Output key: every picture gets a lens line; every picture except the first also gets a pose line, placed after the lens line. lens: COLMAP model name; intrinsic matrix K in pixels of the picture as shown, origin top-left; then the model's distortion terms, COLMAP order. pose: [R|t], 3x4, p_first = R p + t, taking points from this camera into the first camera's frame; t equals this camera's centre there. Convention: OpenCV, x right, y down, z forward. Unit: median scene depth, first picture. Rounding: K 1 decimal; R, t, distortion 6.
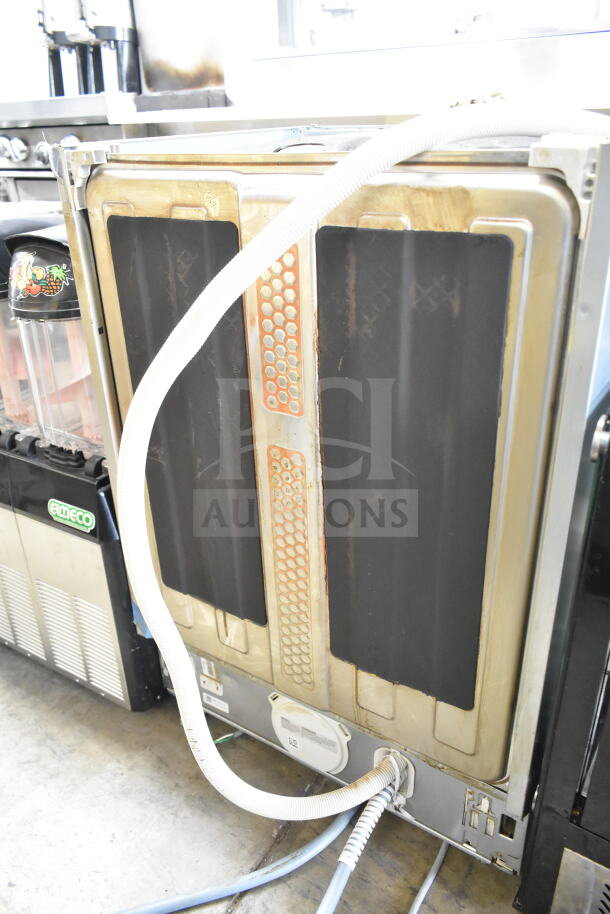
lens RADIAL K [[692.1, 0, 304.3], [0, 692.1, 459.6], [0, 0, 1]] dist [-0.005303, 0.004474]
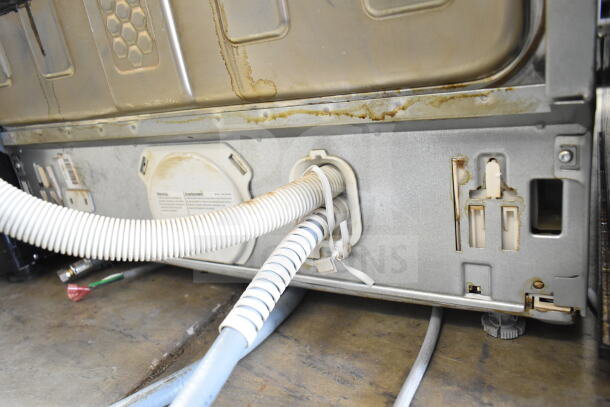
lens RADIAL K [[461.9, 0, 305.6], [0, 461.9, 201.4], [0, 0, 1]] dist [-0.005303, 0.004474]
pose [[0.989380, -0.143470, 0.023314, 0.106414], [0.145297, 0.980613, -0.131478, 0.507109], [-0.003999, 0.133469, 0.991045, 0.622103]]
